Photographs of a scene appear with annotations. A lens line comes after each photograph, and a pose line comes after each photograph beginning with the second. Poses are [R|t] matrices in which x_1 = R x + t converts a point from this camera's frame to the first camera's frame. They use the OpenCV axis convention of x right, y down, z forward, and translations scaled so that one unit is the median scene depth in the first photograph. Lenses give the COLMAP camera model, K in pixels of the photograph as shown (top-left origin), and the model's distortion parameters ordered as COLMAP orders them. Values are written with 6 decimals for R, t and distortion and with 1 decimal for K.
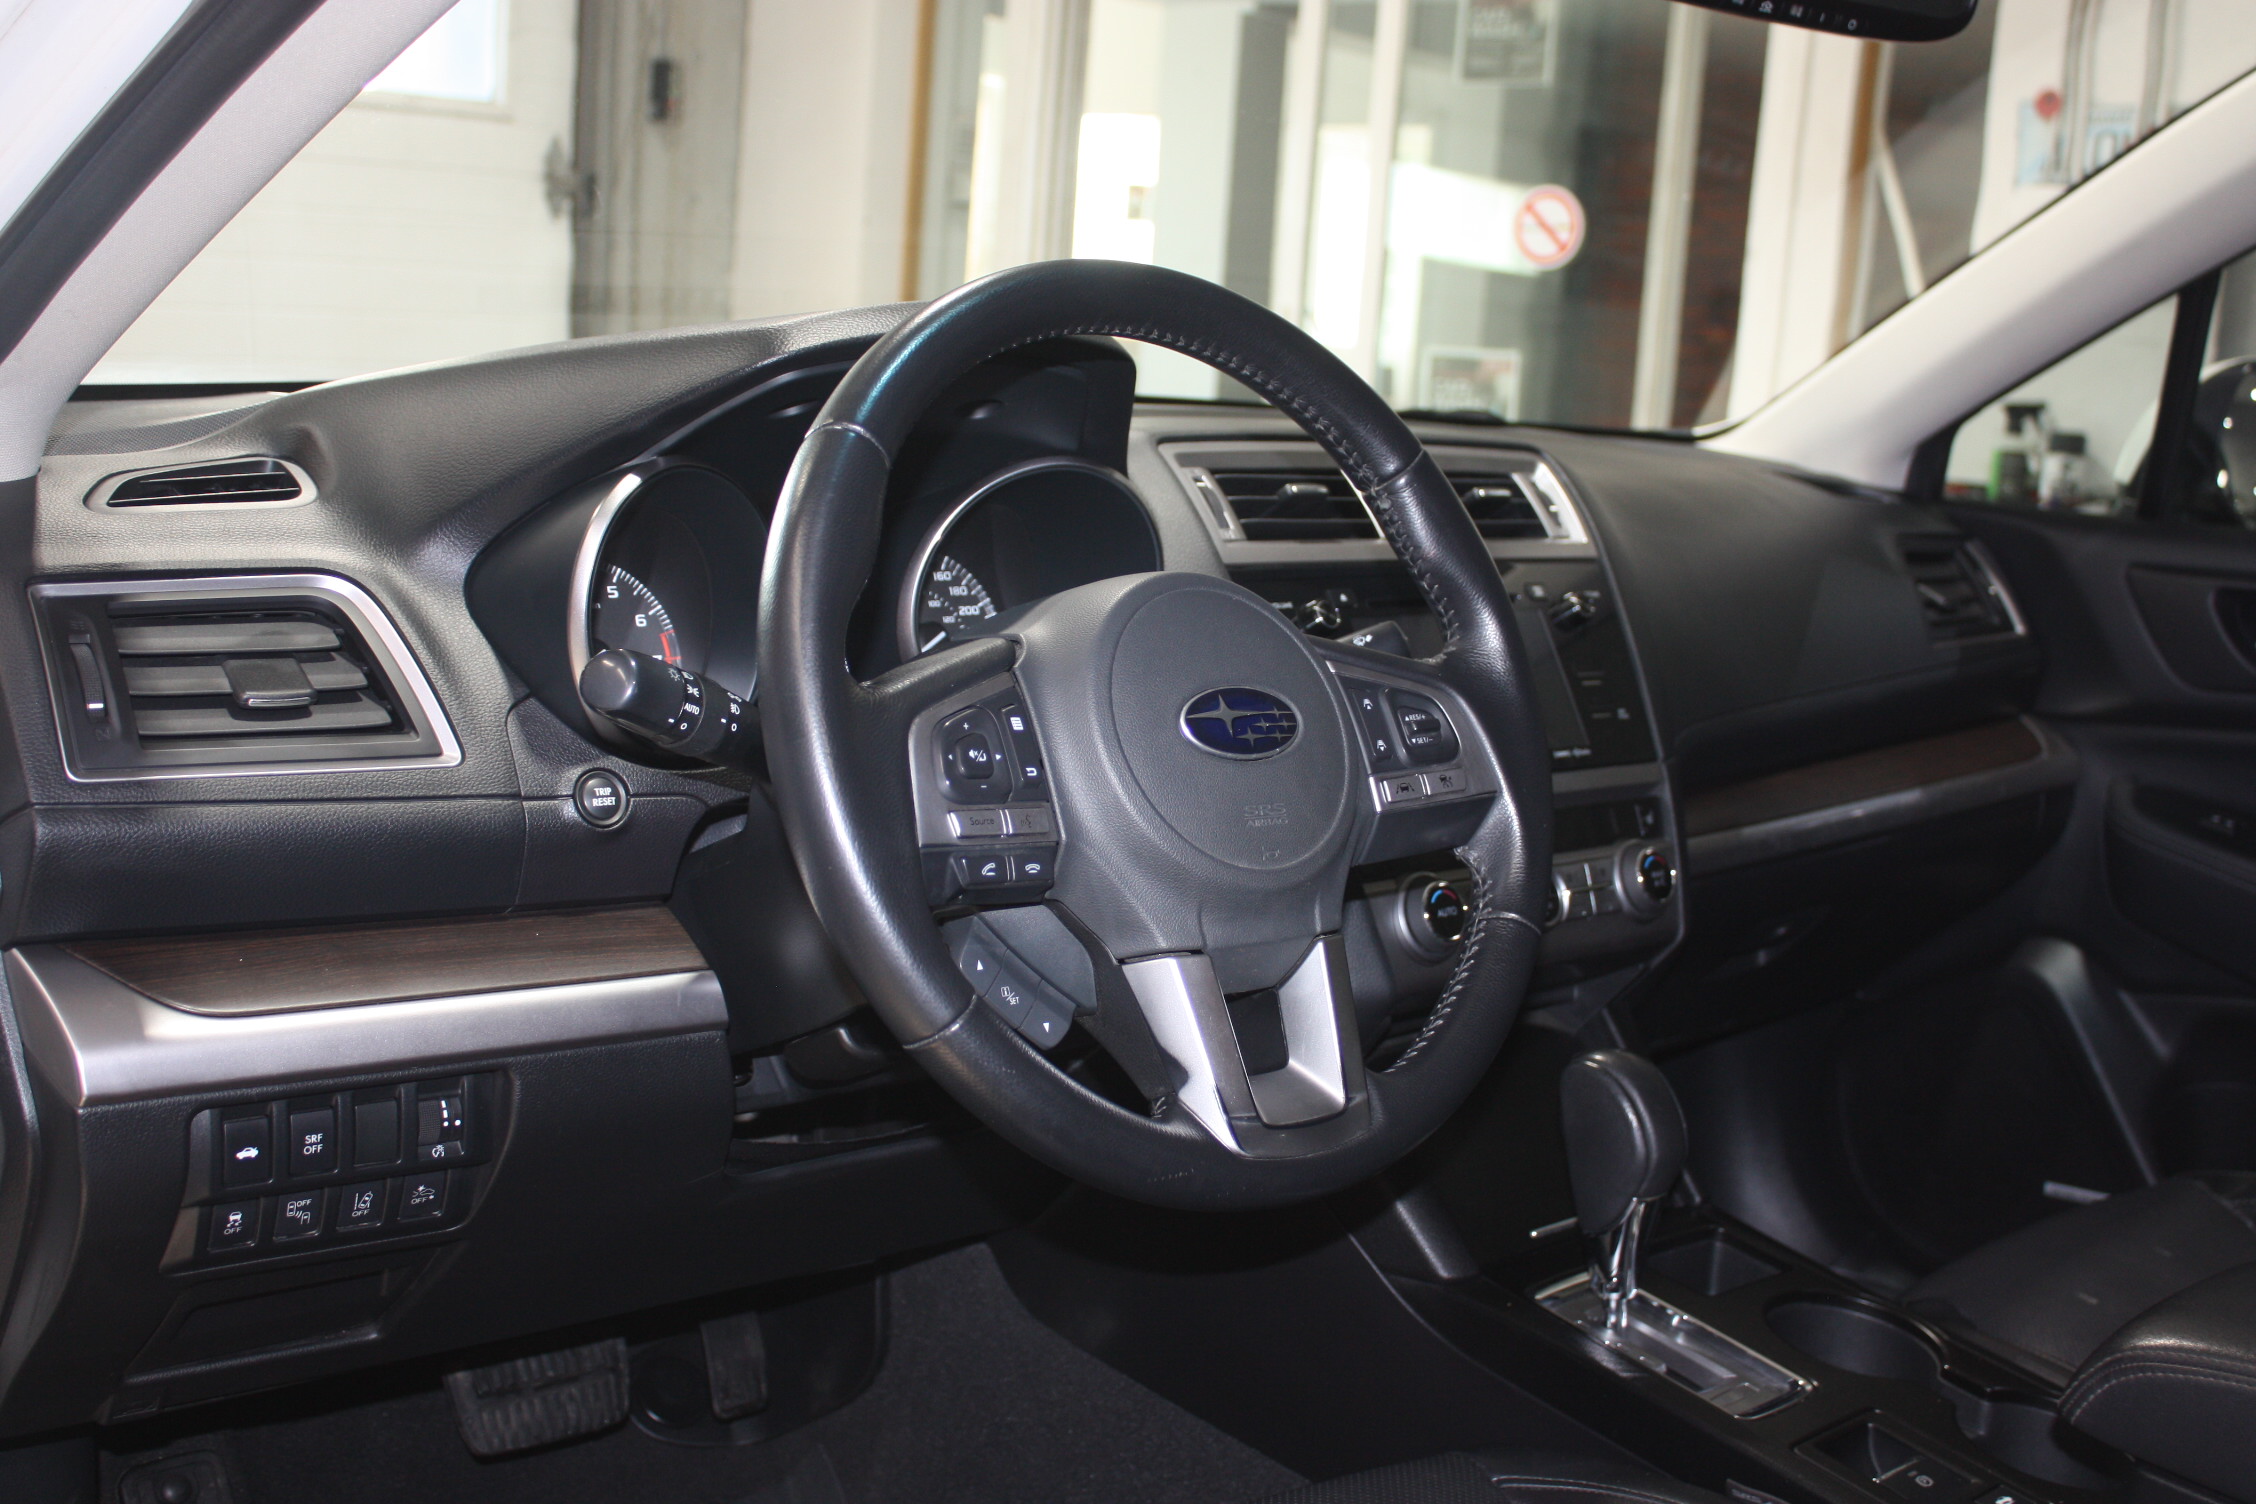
lens RADIAL K [[2560.1, 0, 1128.0], [0, 2560.1, 752.0], [0, 0, 1]] dist [-0.104974, 0.043387]
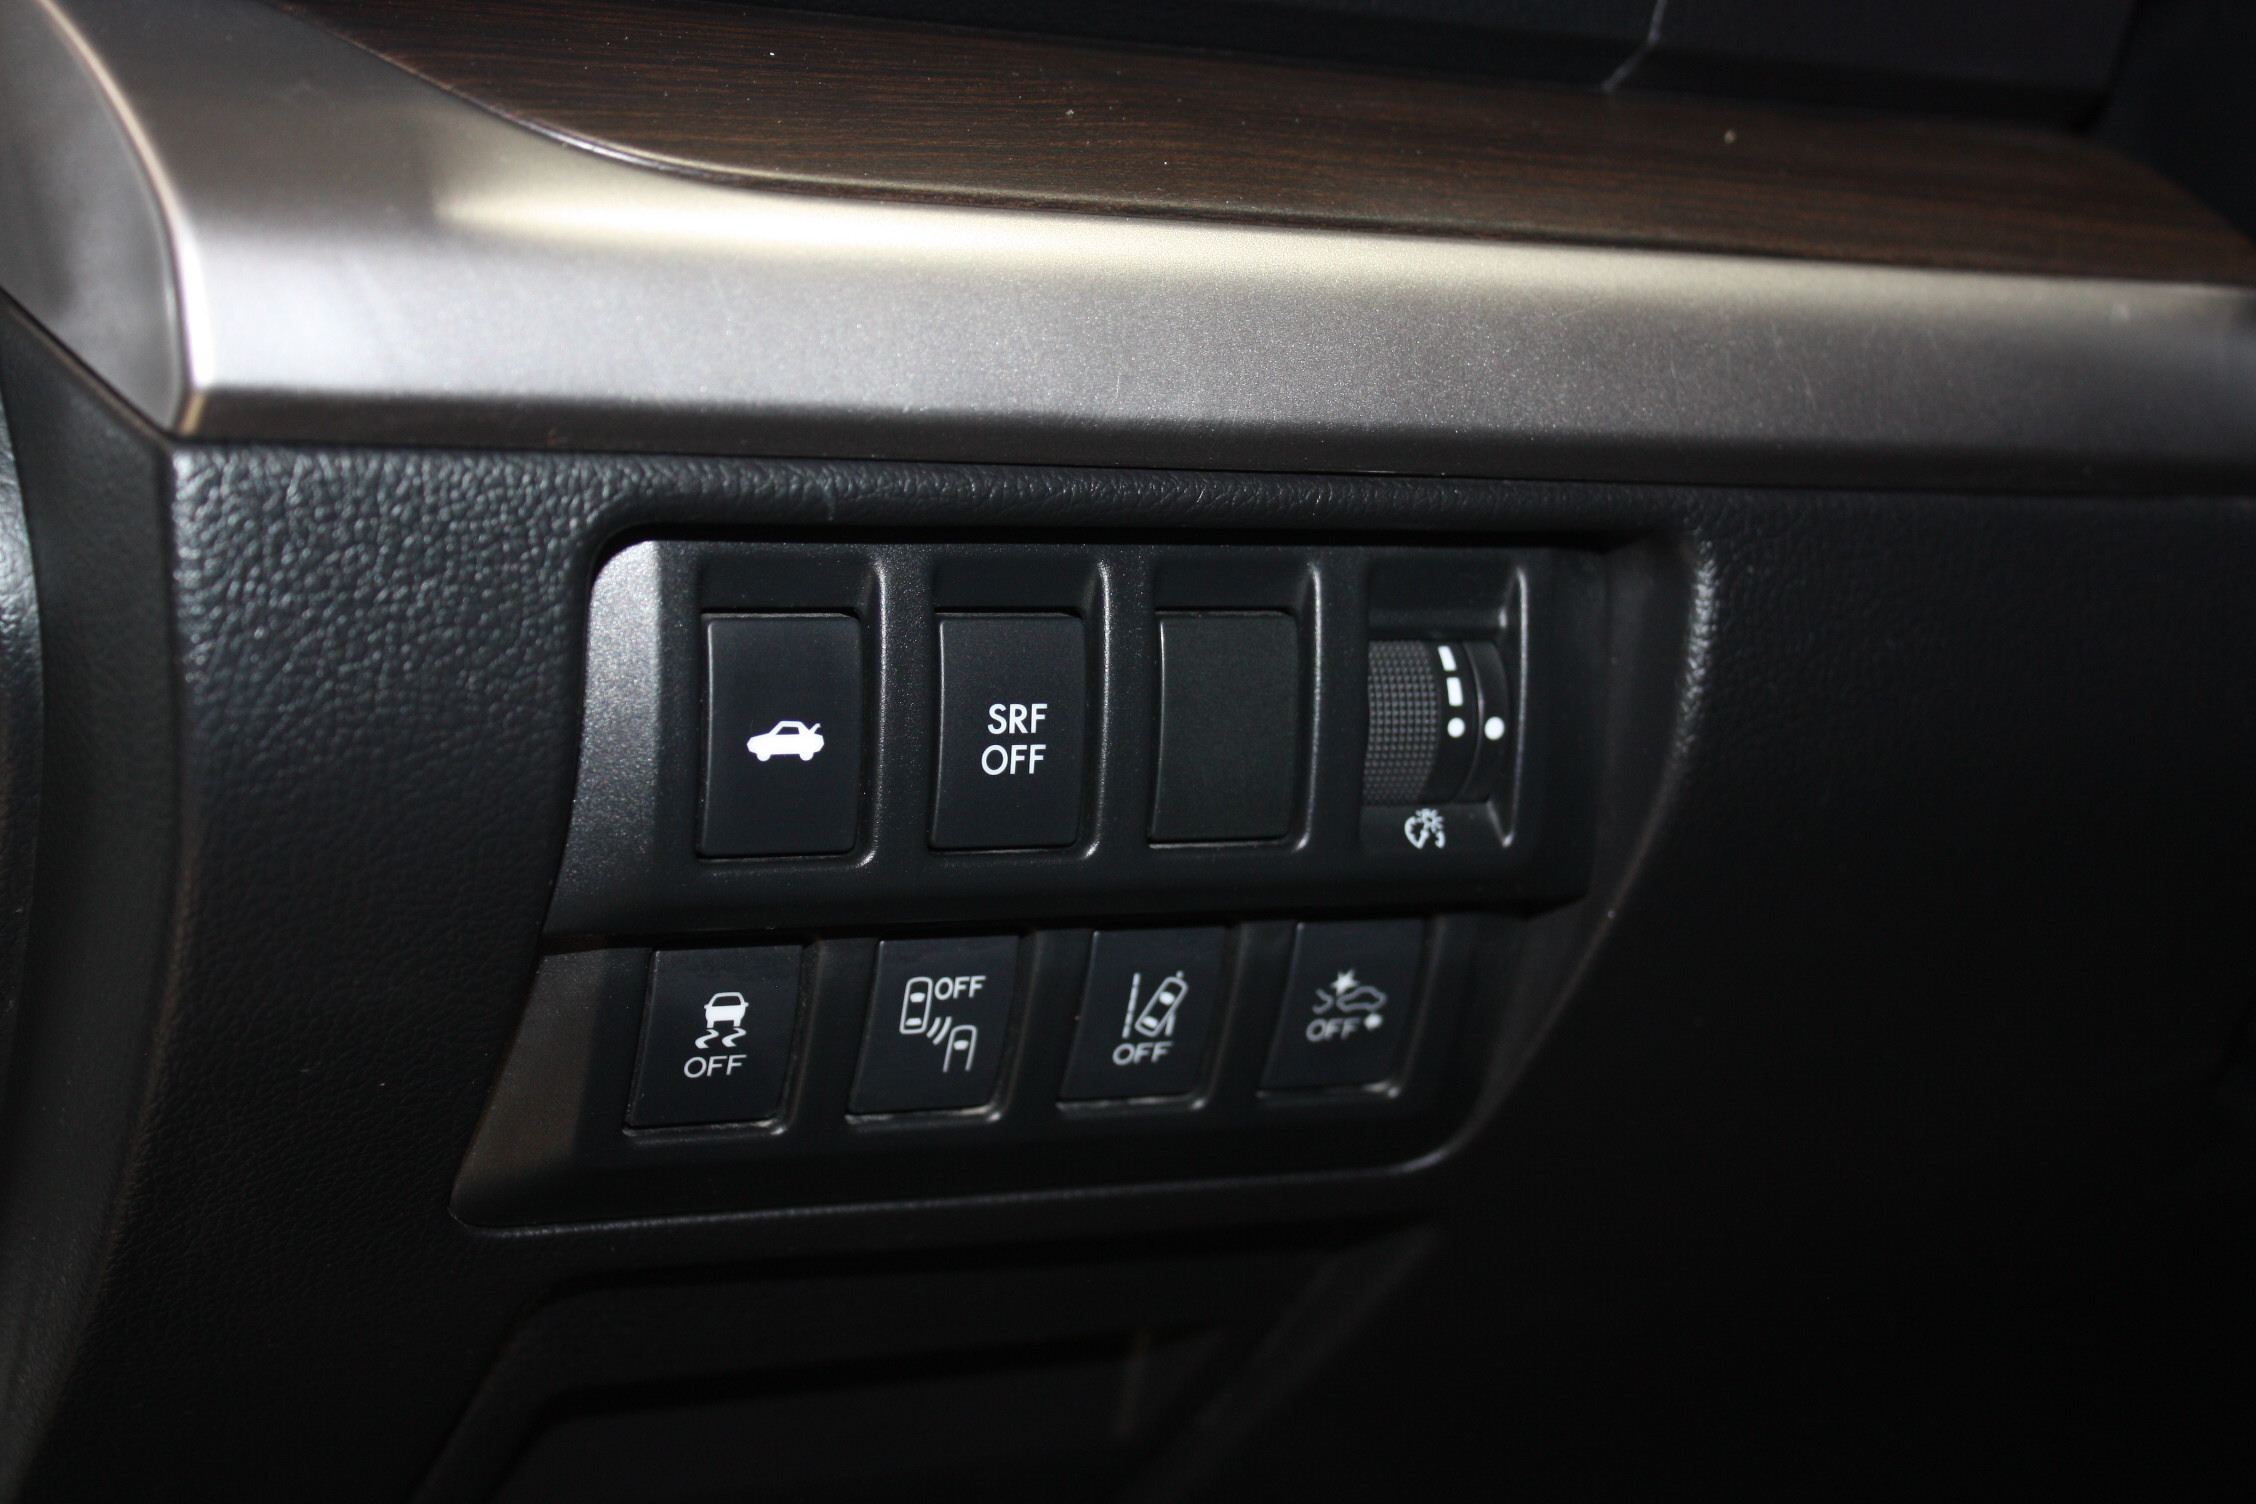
lens RADIAL K [[4318.7, 0, 1128.0], [0, 4318.7, 752.0], [0, 0, 1]] dist [-0.041530, -0.110798]
pose [[0.980368, 0.001935, -0.197169, -0.212559], [-0.008831, 0.999379, -0.034103, 0.167445], [0.196981, 0.035175, 0.979776, 0.531445]]
